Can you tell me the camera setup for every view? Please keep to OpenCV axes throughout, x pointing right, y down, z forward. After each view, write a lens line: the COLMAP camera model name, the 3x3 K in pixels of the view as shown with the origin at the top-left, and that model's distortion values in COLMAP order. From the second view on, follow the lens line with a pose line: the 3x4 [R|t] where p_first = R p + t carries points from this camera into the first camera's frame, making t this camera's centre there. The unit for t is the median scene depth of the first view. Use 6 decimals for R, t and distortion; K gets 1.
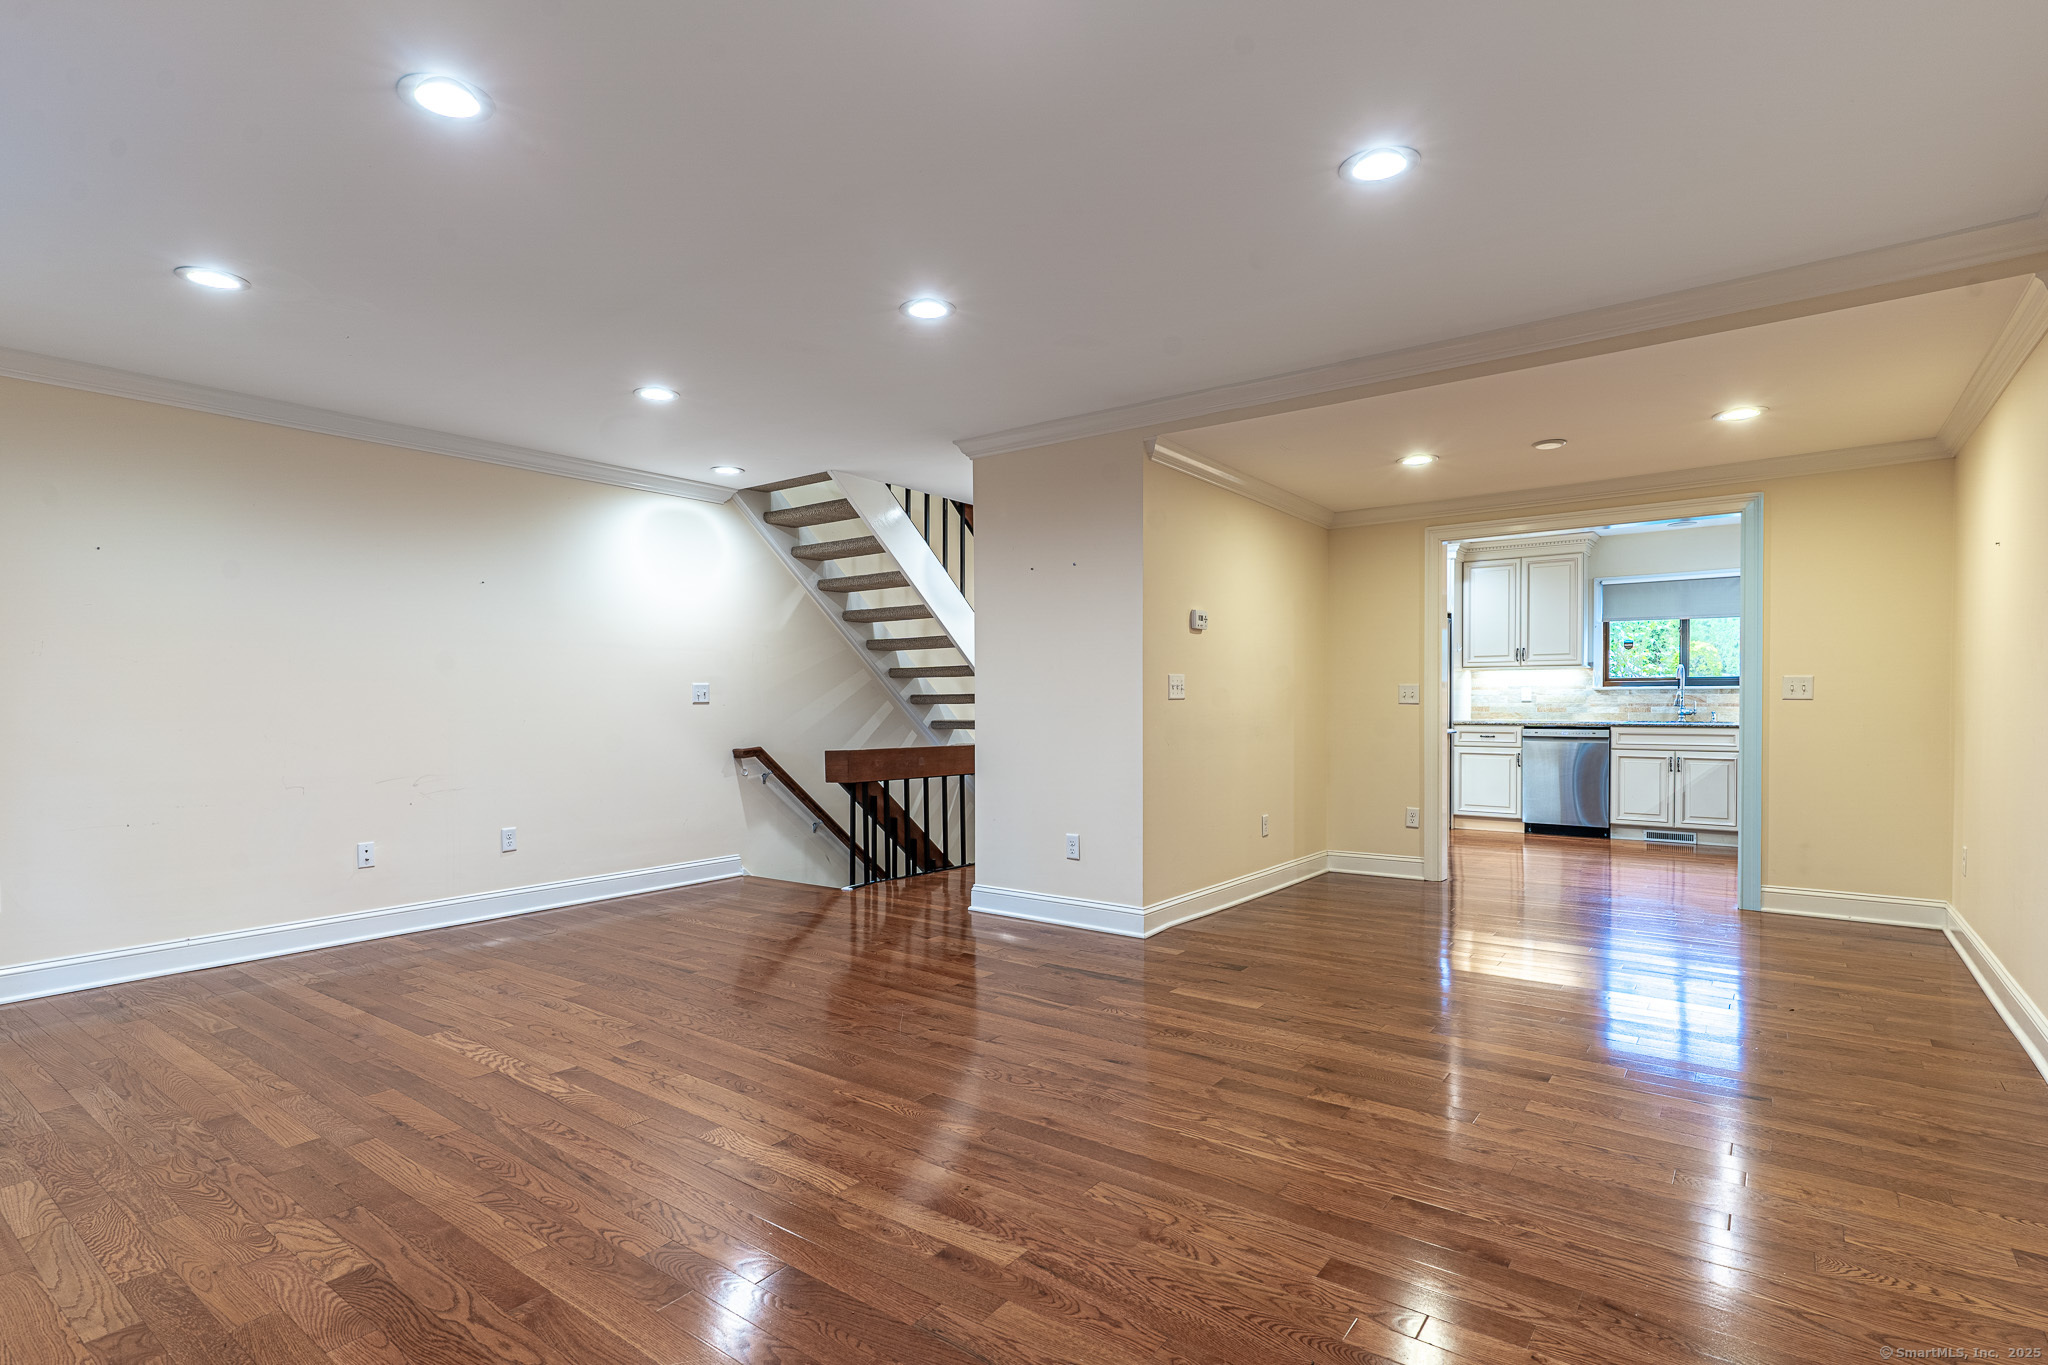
lens RADIAL K [[1013.9, 0, 1011.5], [0, 1013.9, 722.8], [0, 0, 1]] dist [0.002848, -0.000723]
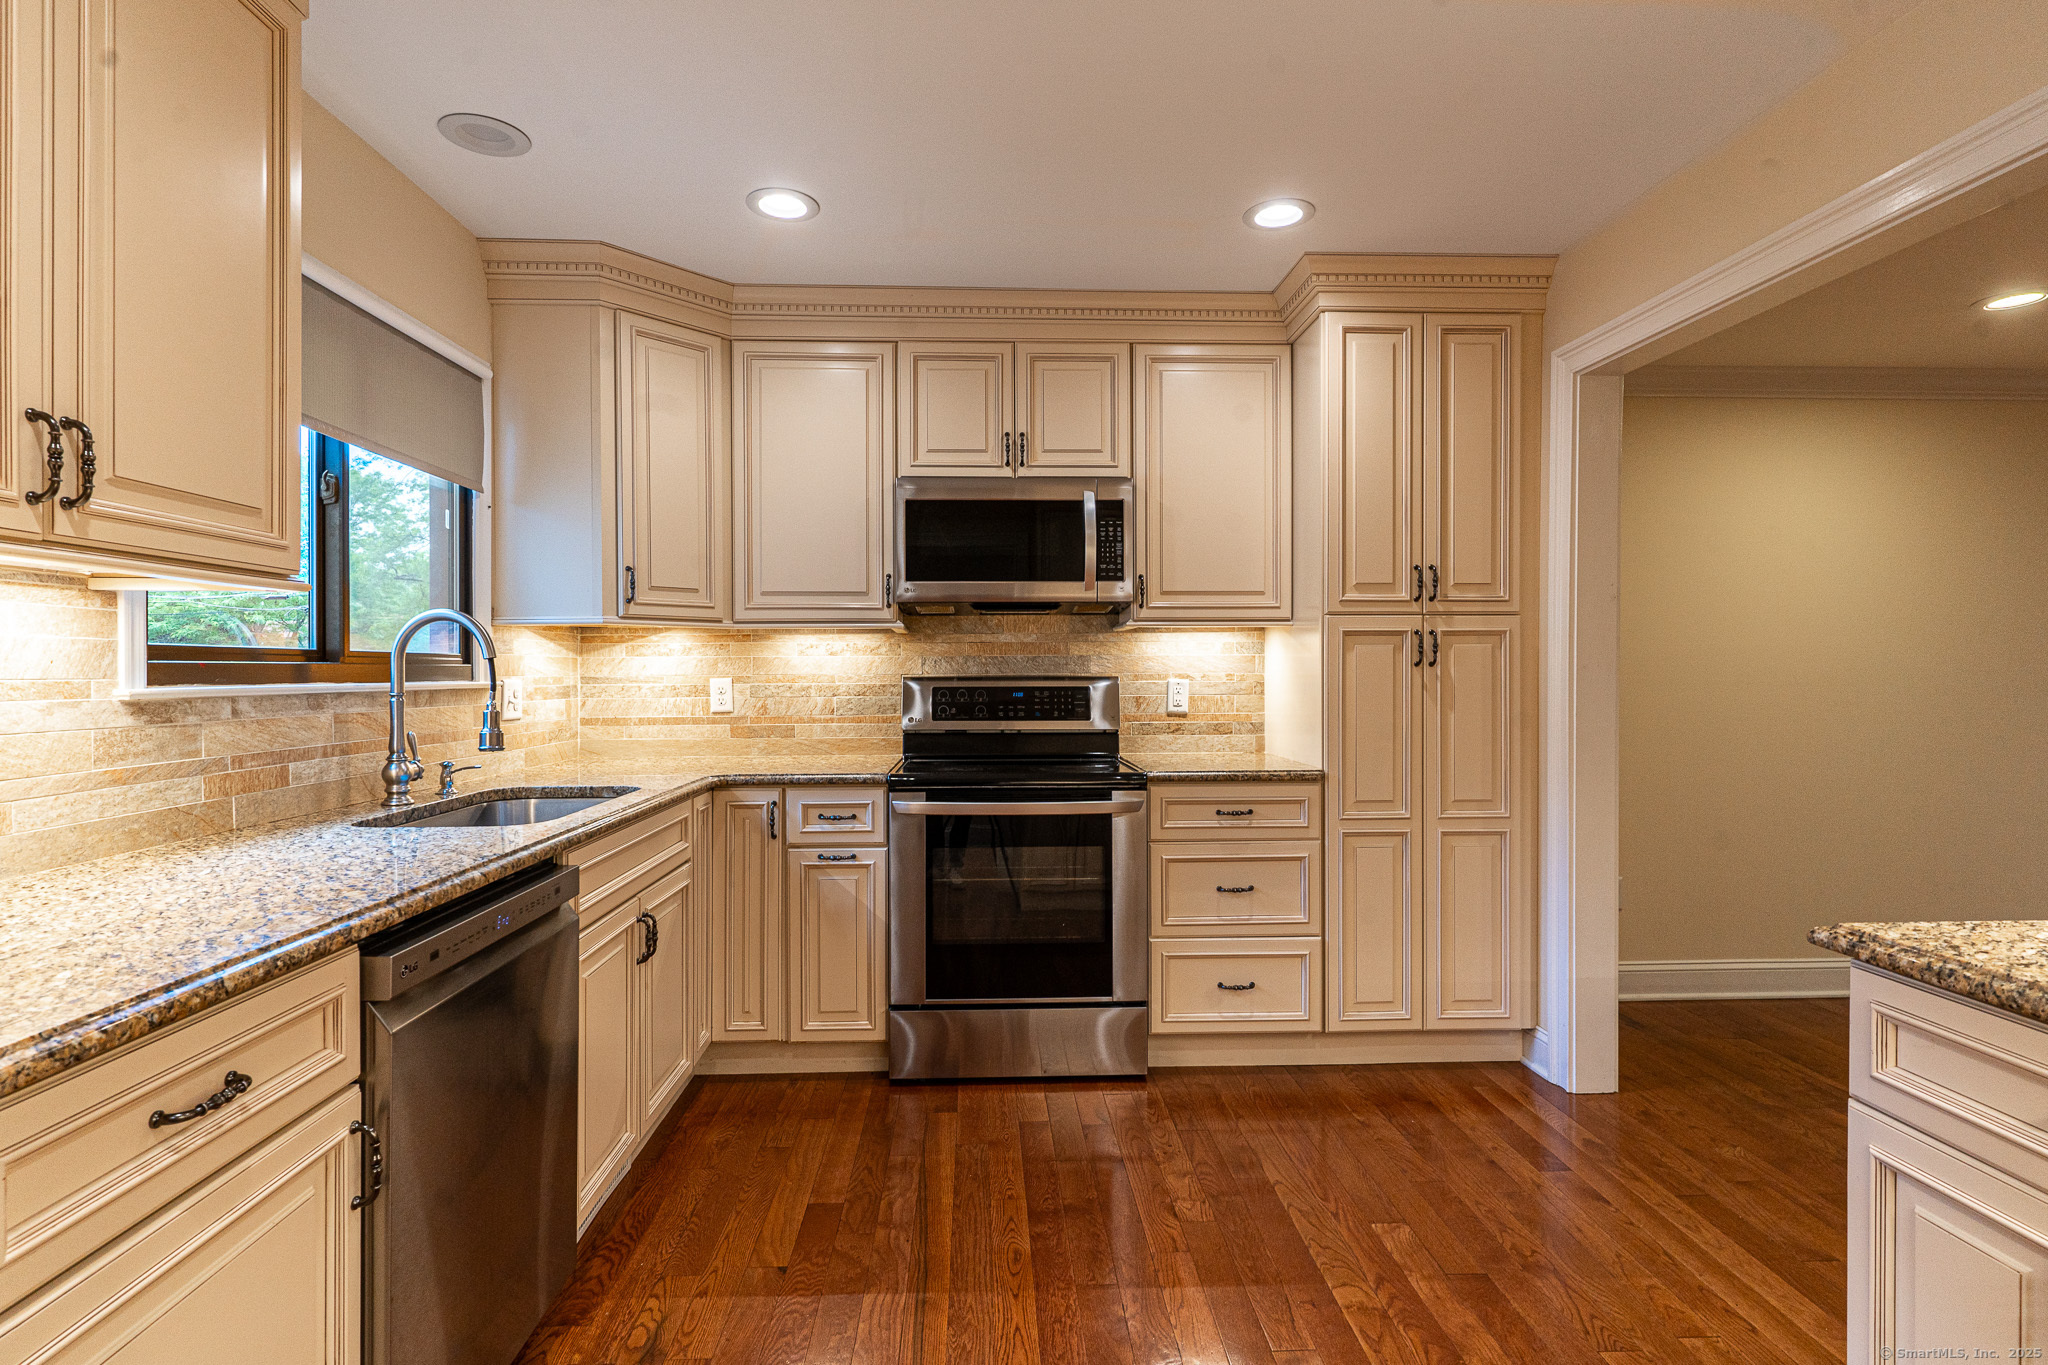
lens RADIAL K [[993.1, 0, 1013.4], [0, 993.1, 676.4], [0, 0, 1]] dist [0.000676, -0.000416]
pose [[-0.634517, 0.001611, 0.772907, 0.451635], [0.023880, 0.999561, 0.017521, -0.052984], [-0.772540, 0.029574, -0.634277, 1.429944]]
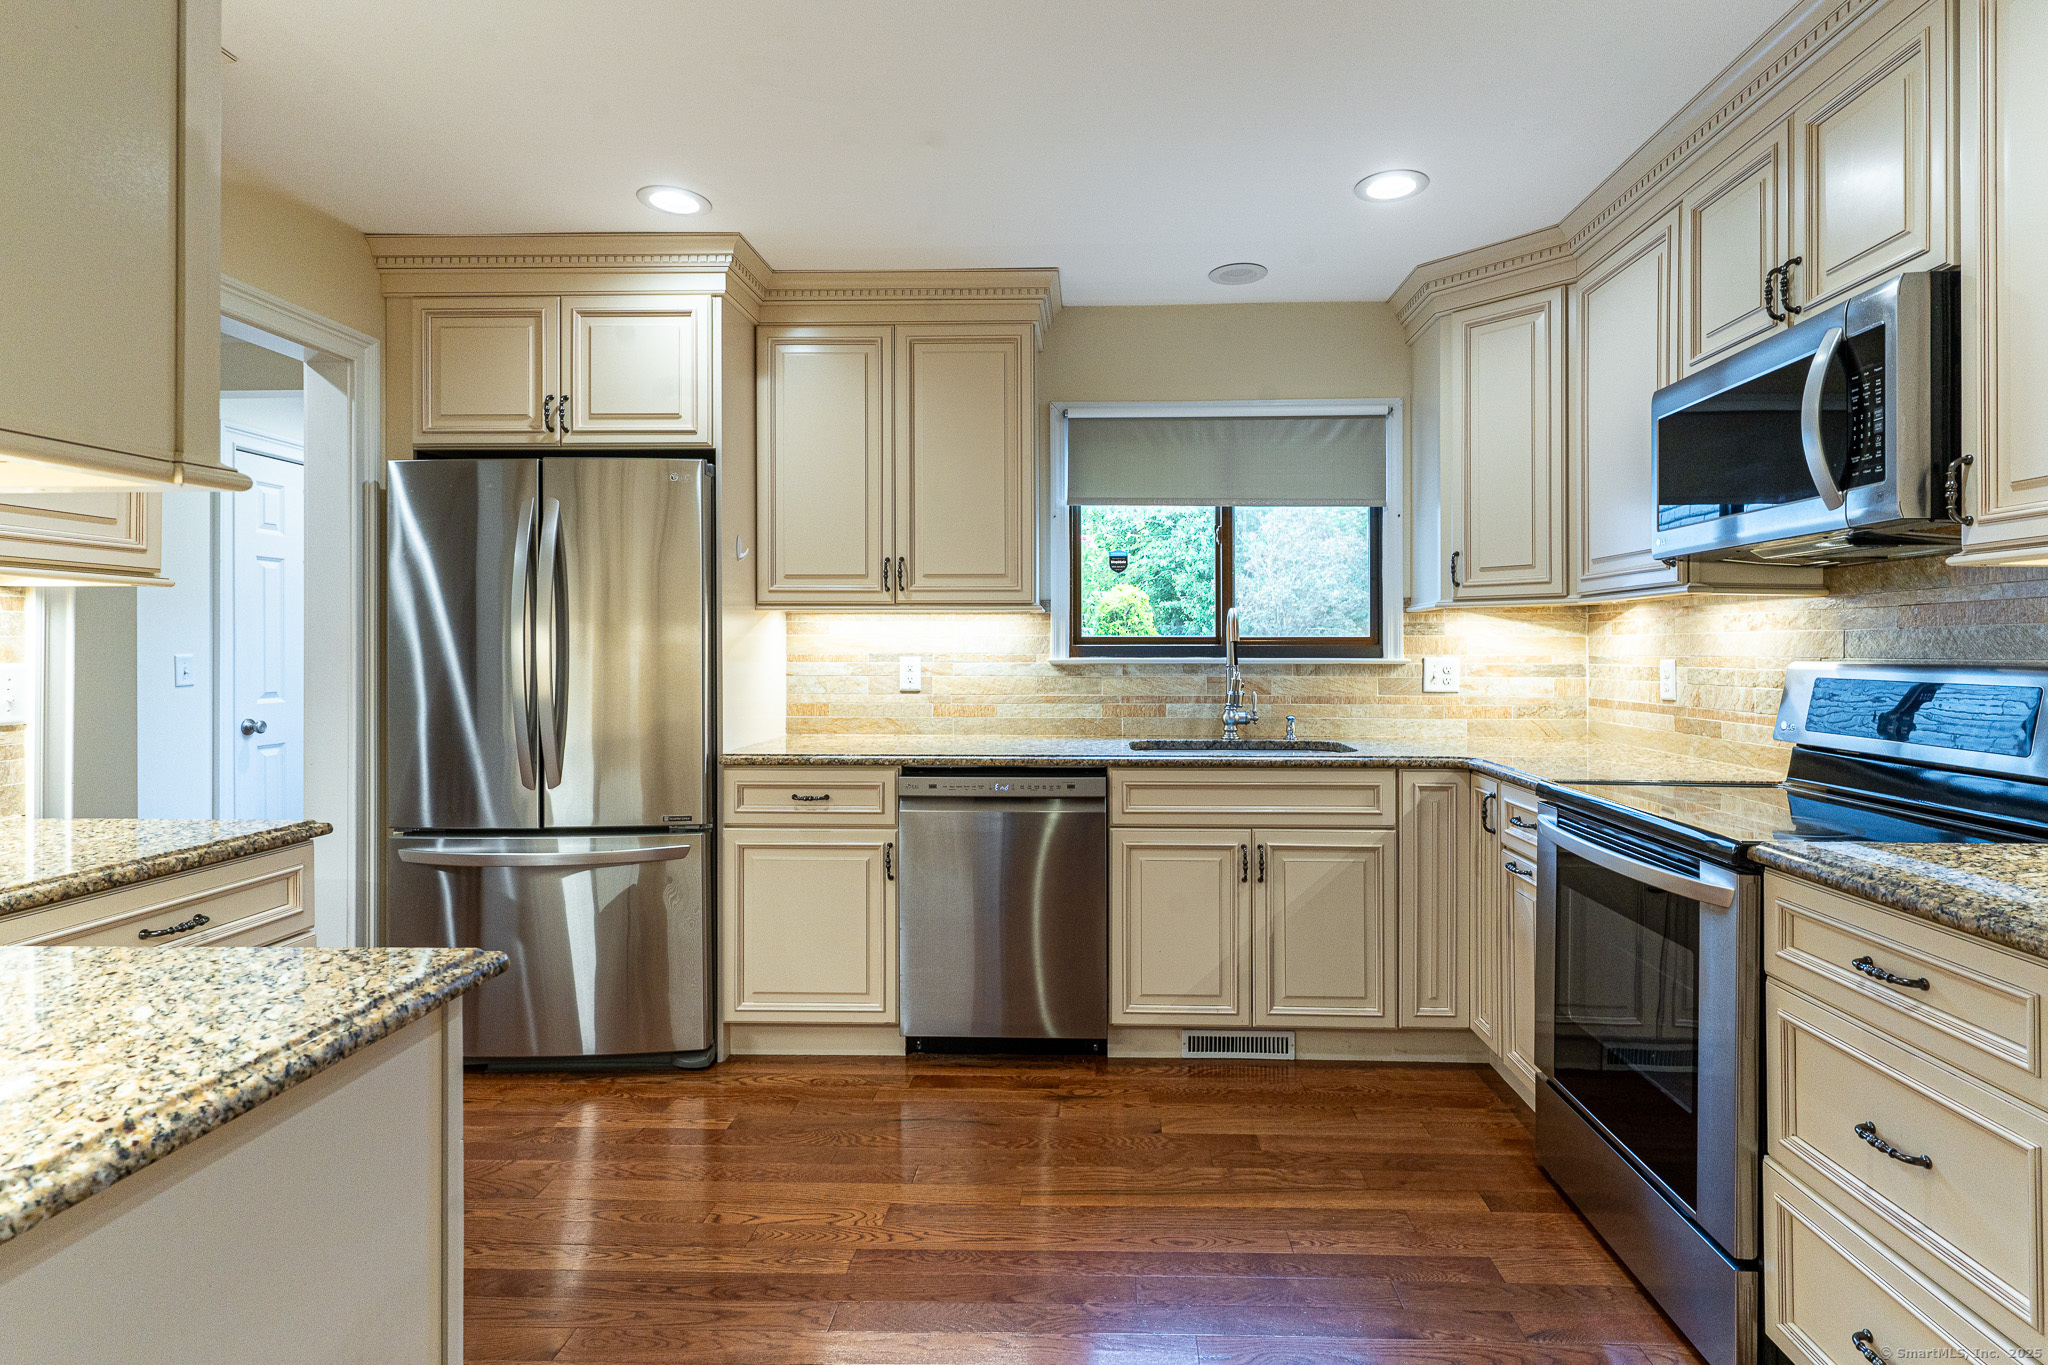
lens RADIAL K [[1007.6, 0, 1073.4], [0, 1007.6, 646.2], [0, 0, 1]] dist [0.001966, 0.000346]
pose [[0.813781, 0.004770, 0.581152, 0.484499], [0.010235, 0.999694, -0.022537, -0.043936], [-0.581081, 0.024289, 0.813483, 0.939956]]
